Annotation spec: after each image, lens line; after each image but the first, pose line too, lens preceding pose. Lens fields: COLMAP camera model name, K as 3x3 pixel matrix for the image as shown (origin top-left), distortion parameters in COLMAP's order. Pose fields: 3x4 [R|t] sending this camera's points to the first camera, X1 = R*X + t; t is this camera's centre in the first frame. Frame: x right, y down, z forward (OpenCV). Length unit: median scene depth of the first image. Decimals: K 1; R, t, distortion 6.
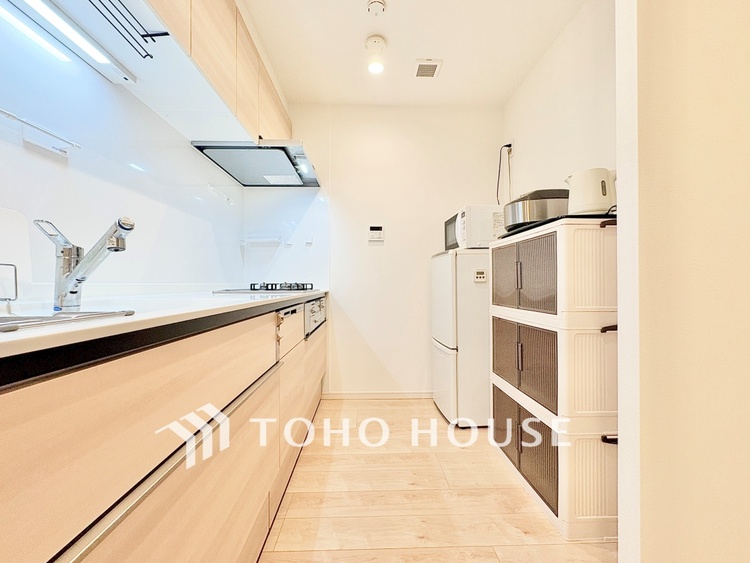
lens RADIAL K [[316.3, 0, 375.0], [0, 316.3, 281.5], [0, 0, 1]] dist [0.001265, 0.000454]
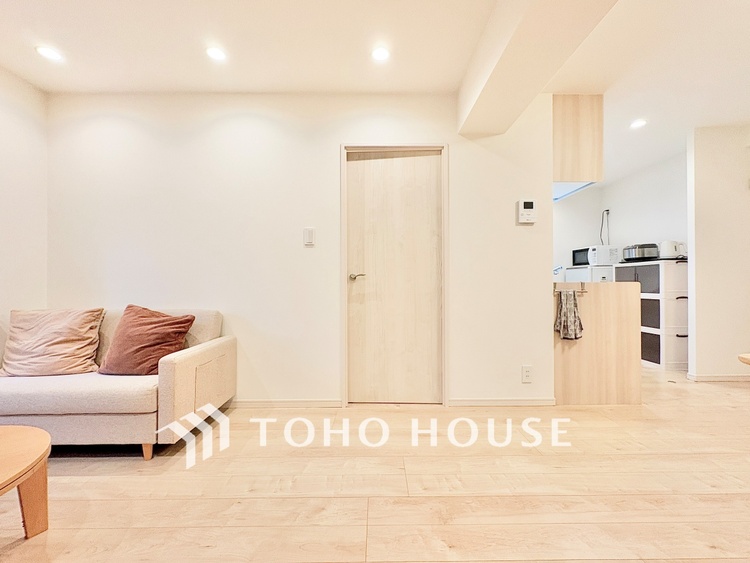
lens RADIAL K [[304.7, 0, 378.1], [0, 304.7, 283.6], [0, 0, 1]] dist [-0.001389, -0.000079]
pose [[0.999745, 0.001838, -0.022495, -1.898748], [-0.001701, 0.999980, 0.006118, -0.004344], [0.022506, -0.006078, 0.999728, -1.787055]]
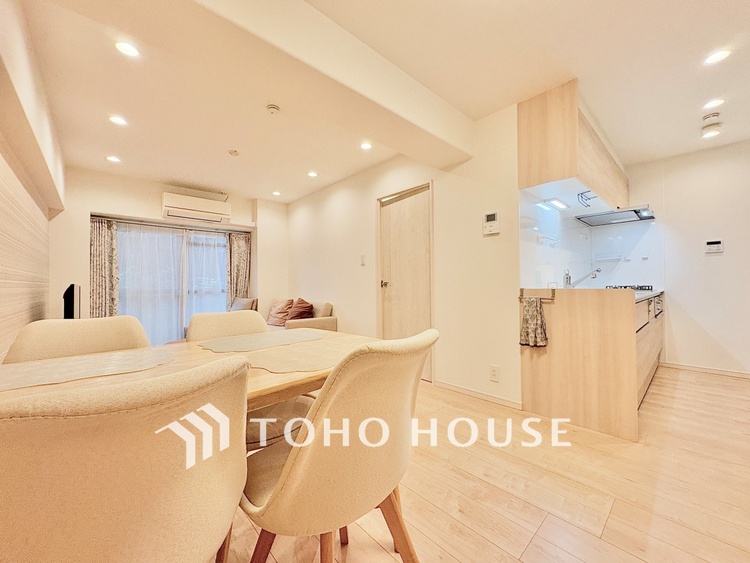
lens RADIAL K [[299.0, 0, 375.0], [0, 299.0, 281.5], [0, 0, 1]] dist [0.000372, 0.000202]
pose [[0.659036, -0.009907, -0.752047, 0.016381], [0.013371, 0.999910, -0.001454, -0.057515], [0.751993, -0.009098, 0.659108, -1.798178]]
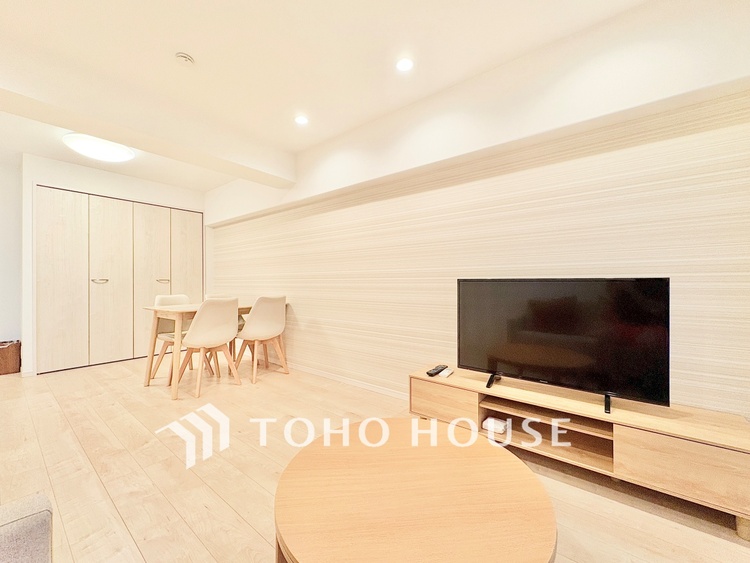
lens RADIAL K [[299.0, 0, 375.0], [0, 299.0, 281.5], [0, 0, 1]] dist [0.000372, 0.000202]
pose [[-0.769256, 0.010639, 0.638852, -3.614954], [0.001468, 0.999888, -0.014883, -0.033165], [-0.638939, -0.010510, -0.769186, -0.440389]]
